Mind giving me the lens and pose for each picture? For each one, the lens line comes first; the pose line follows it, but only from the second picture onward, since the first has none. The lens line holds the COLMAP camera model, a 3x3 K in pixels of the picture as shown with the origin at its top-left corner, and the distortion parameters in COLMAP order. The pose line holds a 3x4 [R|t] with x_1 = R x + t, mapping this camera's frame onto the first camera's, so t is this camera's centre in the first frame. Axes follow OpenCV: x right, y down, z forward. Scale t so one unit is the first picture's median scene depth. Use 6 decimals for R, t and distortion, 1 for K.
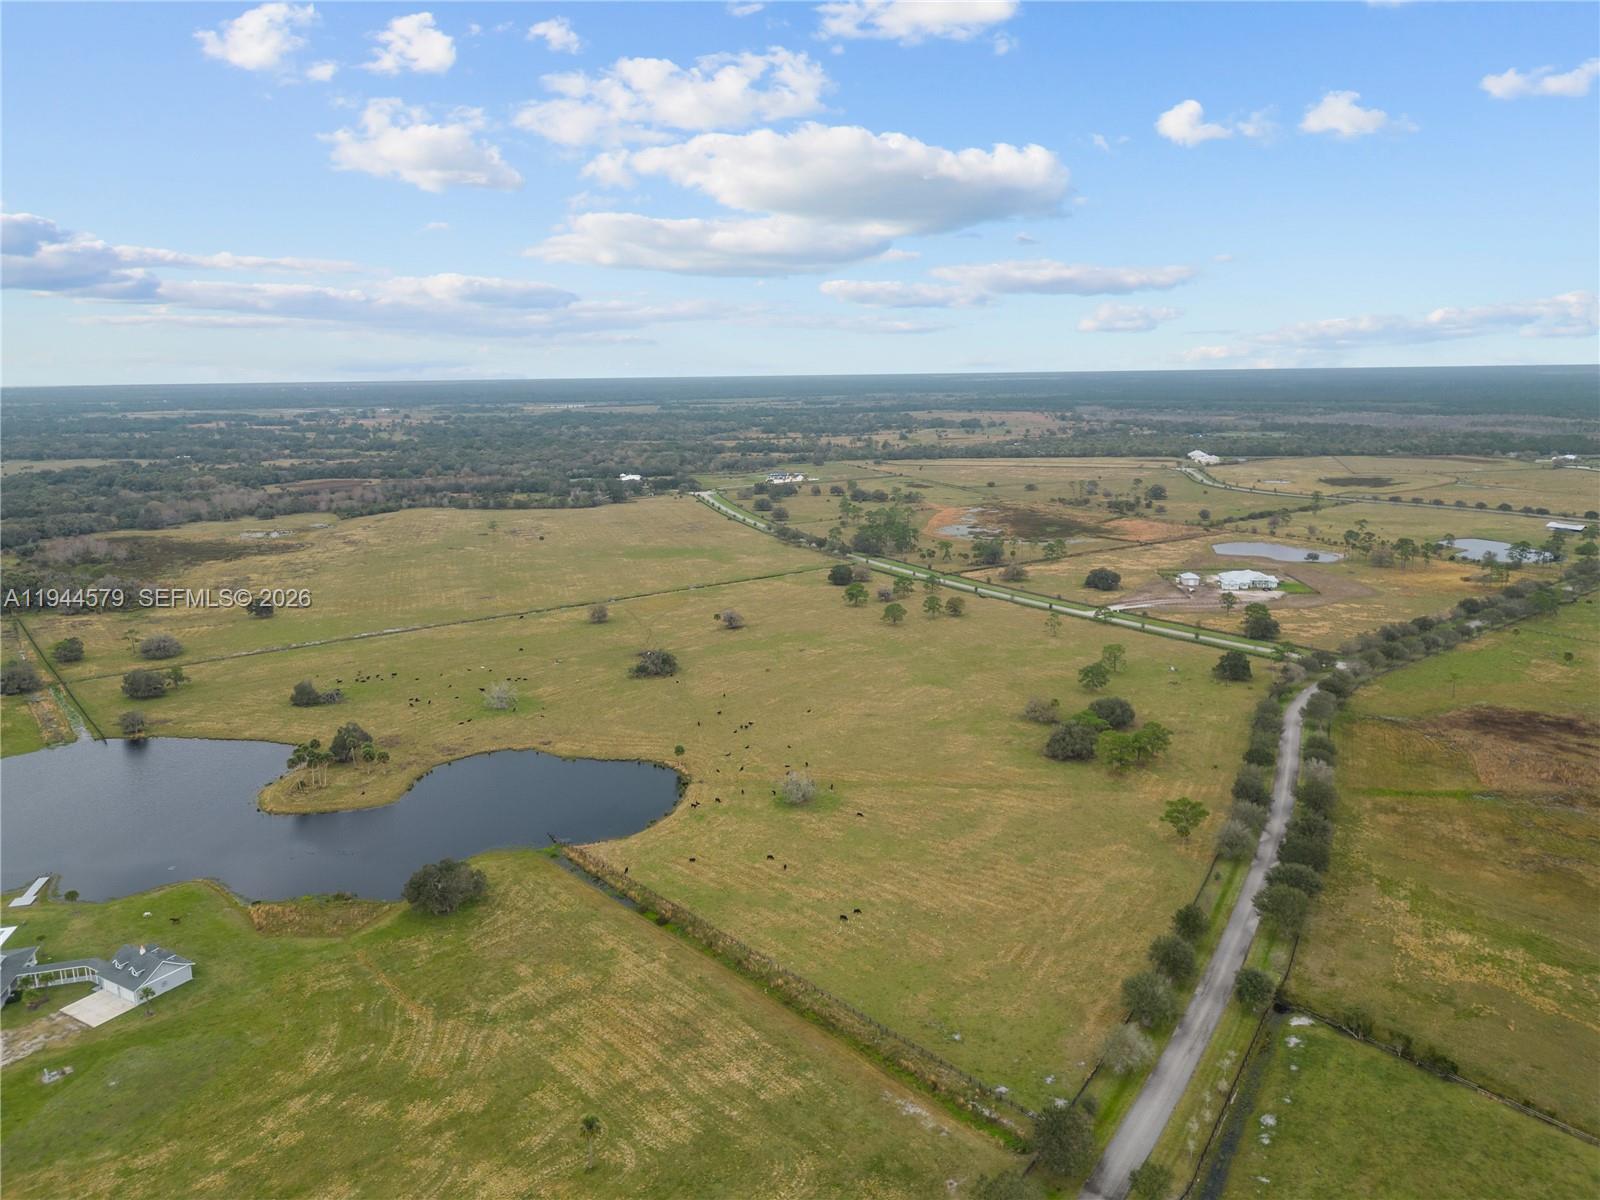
lens RADIAL K [[1113.2, 0, 755.0], [0, 1113.2, 598.9], [0, 0, 1]] dist [0.034887, -0.004238]
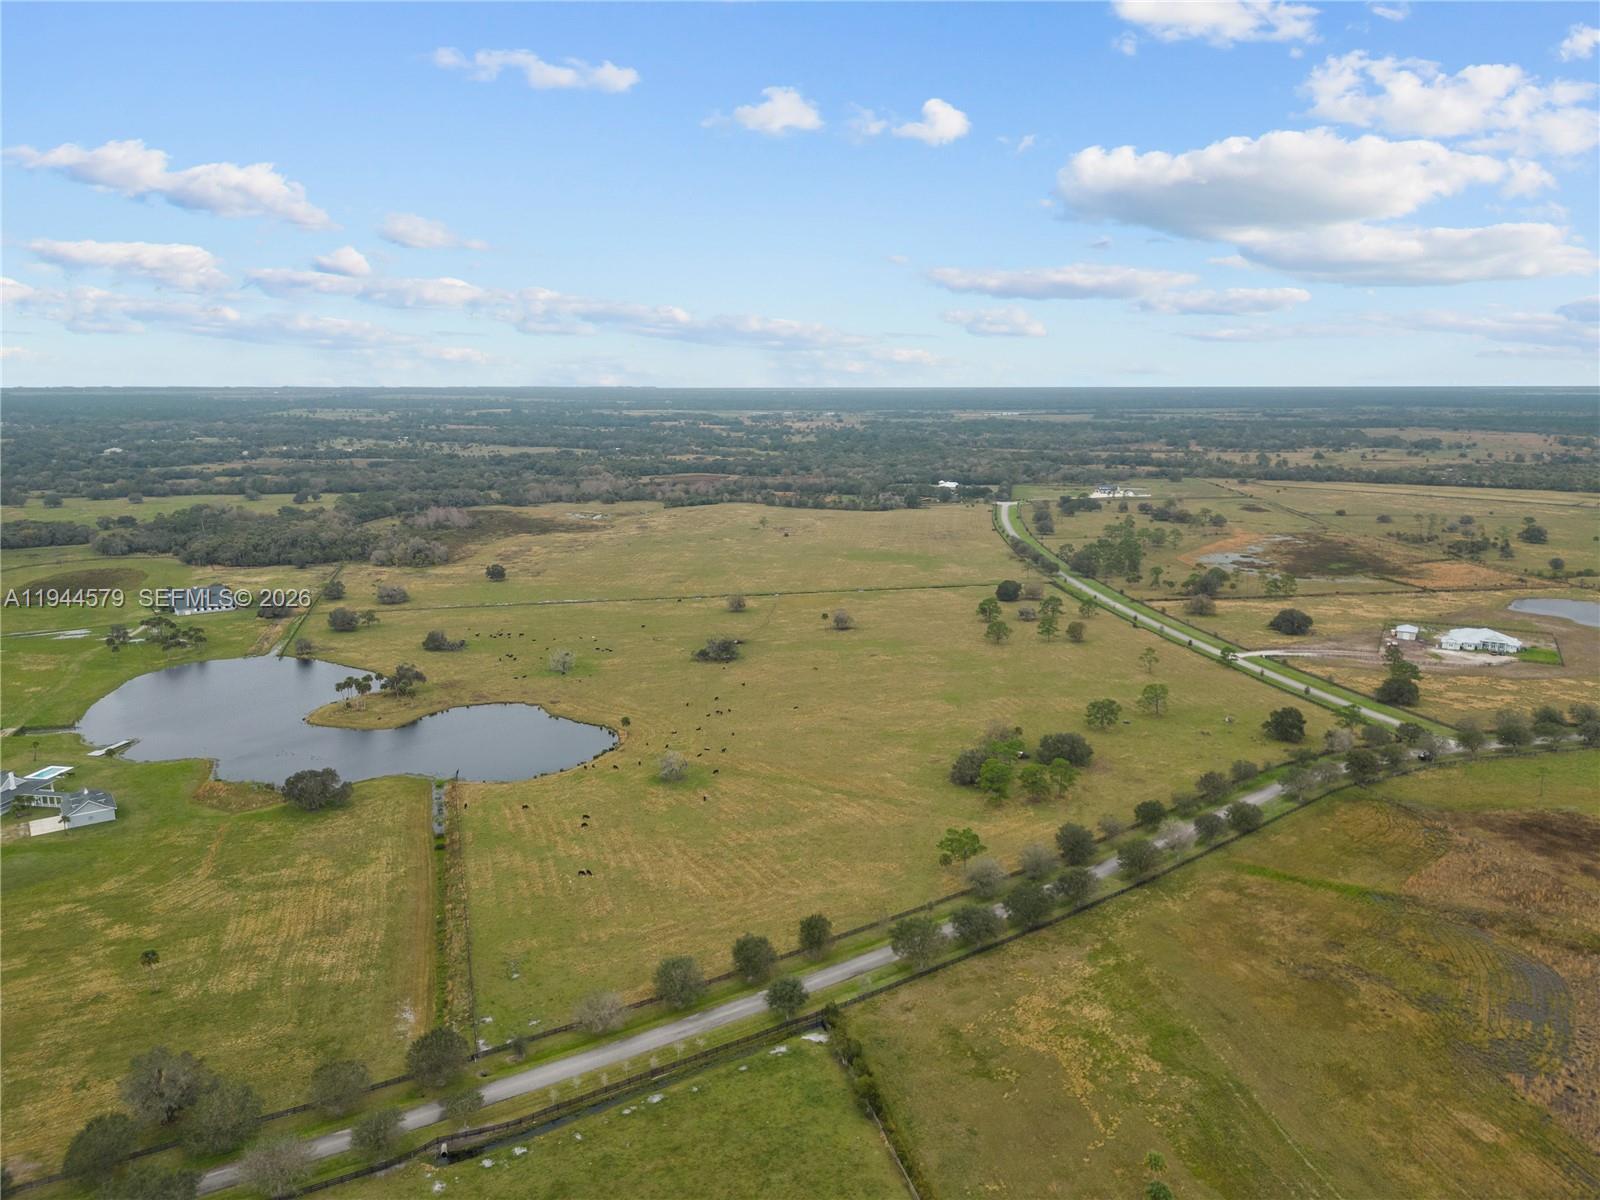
lens RADIAL K [[1113.2, 0, 755.0], [0, 1113.2, 598.9], [0, 0, 1]] dist [0.034887, -0.004238]
pose [[0.913586, 0.093112, -0.395842, 0.364561], [-0.095568, 0.995331, 0.013560, -0.009214], [0.395256, 0.025442, 0.918218, 0.027598]]
